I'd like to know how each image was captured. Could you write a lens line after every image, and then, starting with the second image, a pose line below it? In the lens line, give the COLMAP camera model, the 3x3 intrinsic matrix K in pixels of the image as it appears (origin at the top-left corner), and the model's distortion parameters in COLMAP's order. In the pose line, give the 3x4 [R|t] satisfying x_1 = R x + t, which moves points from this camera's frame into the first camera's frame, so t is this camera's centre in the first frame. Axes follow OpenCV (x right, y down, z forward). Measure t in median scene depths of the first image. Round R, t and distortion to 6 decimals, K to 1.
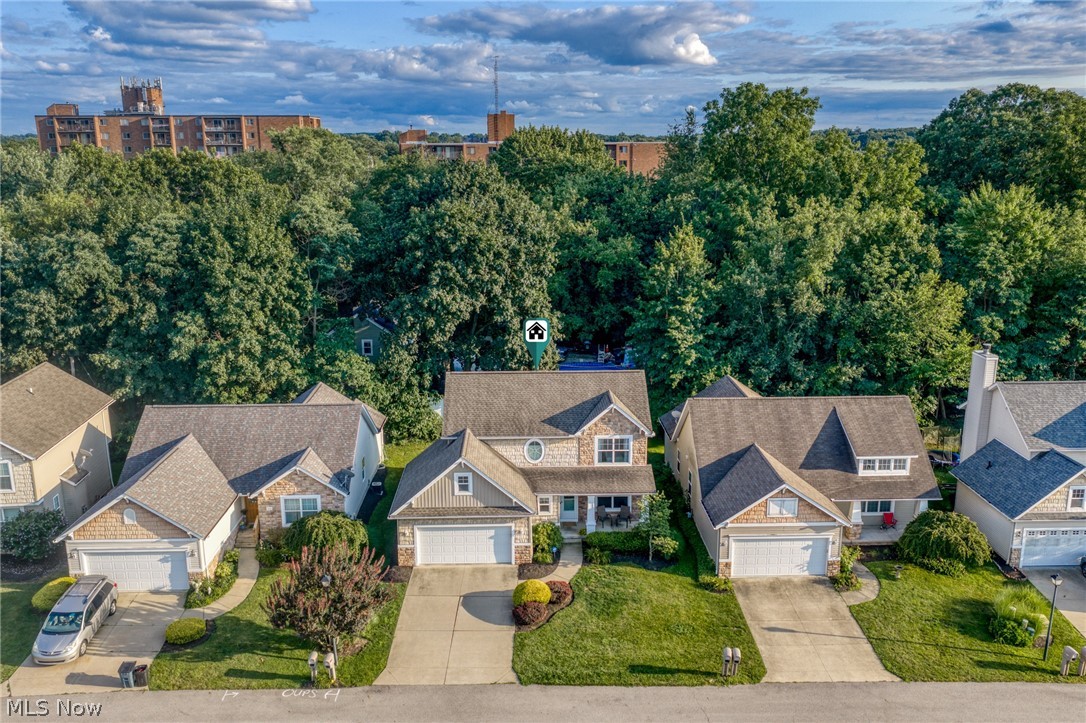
lens RADIAL K [[865.2, 0, 543.0], [0, 865.2, 361.5], [0, 0, 1]] dist [0.065402, -0.150130]
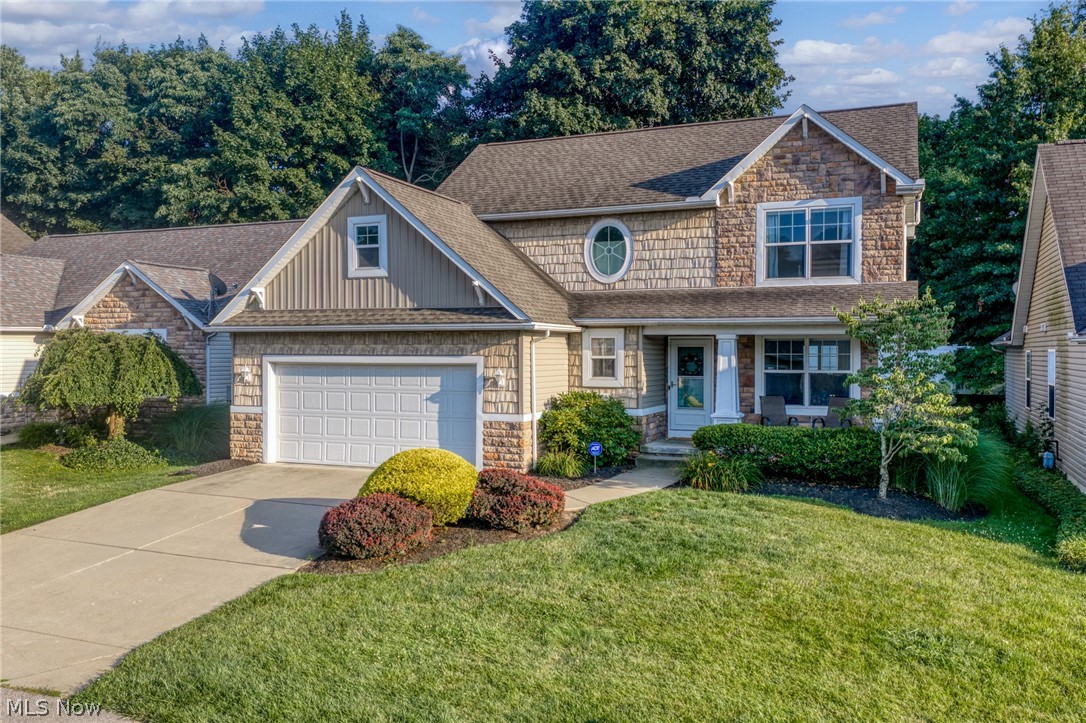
lens RADIAL K [[865.2, 0, 543.0], [0, 865.2, 361.5], [0, 0, 1]] dist [0.065402, -0.150130]
pose [[0.918346, 0.010186, -0.395647, 0.128120], [-0.097469, 0.974701, -0.201142, 0.245147], [0.383589, 0.223281, 0.896105, 0.639726]]
